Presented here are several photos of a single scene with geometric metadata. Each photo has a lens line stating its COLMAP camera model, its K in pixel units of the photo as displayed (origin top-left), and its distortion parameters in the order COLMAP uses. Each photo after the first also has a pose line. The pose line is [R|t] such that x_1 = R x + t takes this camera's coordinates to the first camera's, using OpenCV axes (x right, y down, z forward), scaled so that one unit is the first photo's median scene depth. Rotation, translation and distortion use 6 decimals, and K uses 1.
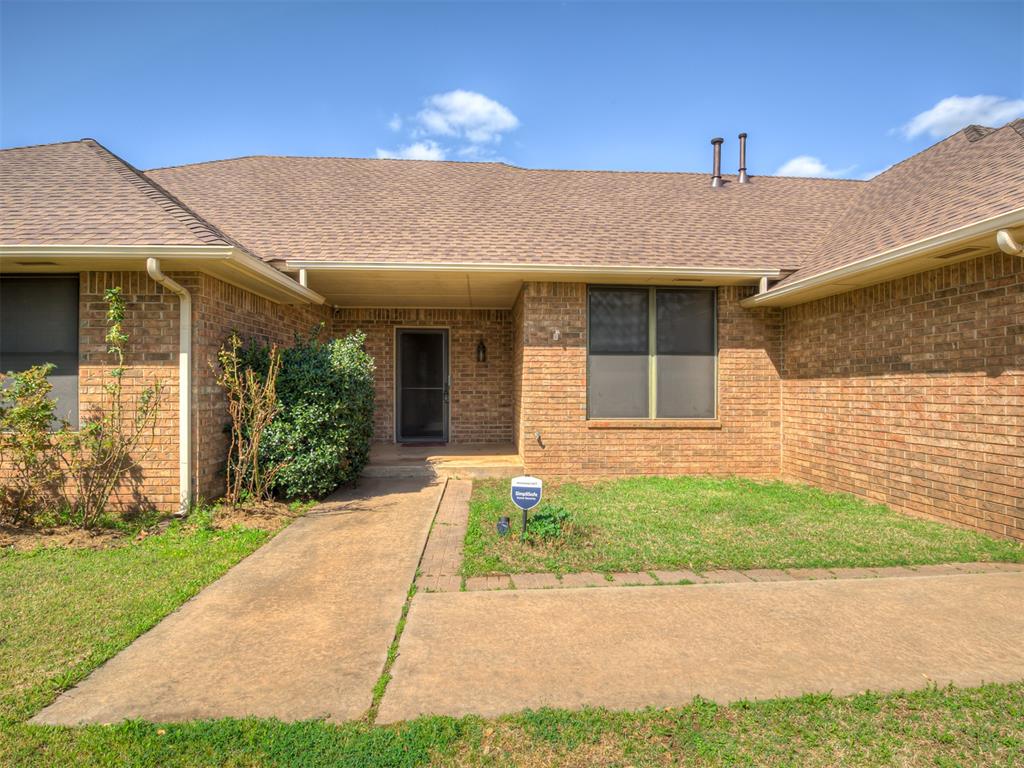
lens RADIAL K [[483.9, 0, 512.0], [0, 483.9, 384.0], [0, 0, 1]] dist [-0.013848, -0.000051]
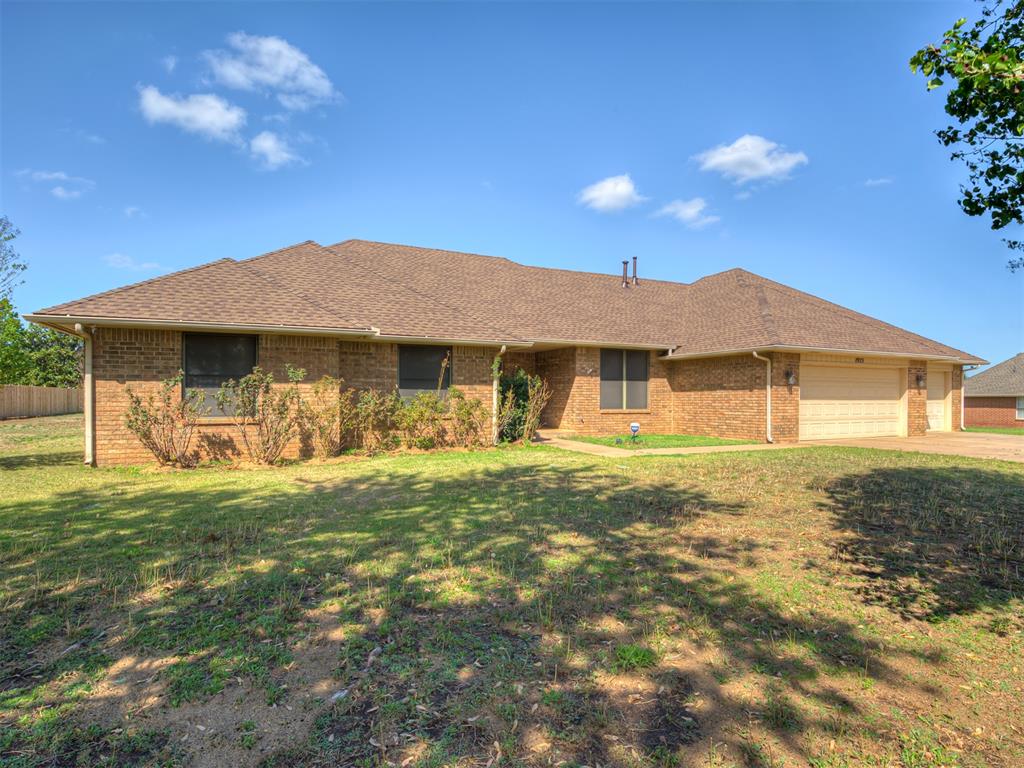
lens RADIAL K [[478.1, 0, 490.2], [0, 478.1, 398.5], [0, 0, 1]] dist [-0.002068, -0.000129]
pose [[0.948061, -0.000643, 0.318088, -0.980440], [-0.002009, 0.999966, 0.008009, 0.005647], [-0.318082, -0.008232, 0.948027, -0.873995]]
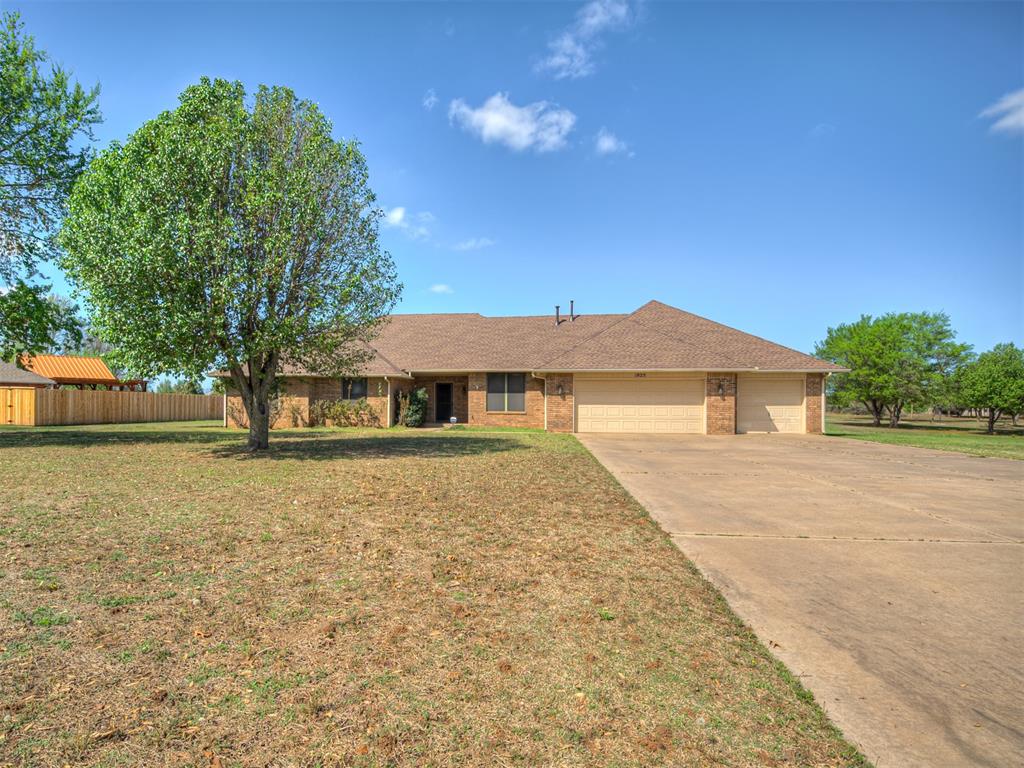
lens RADIAL K [[447.7, 0, 468.3], [0, 447.7, 388.1], [0, 0, 1]] dist [0.000136, -0.000021]
pose [[0.980595, -0.008034, -0.195879, 0.644795], [0.000636, 0.999285, -0.037803, 0.026324], [0.196043, 0.036945, 0.979899, -2.147599]]
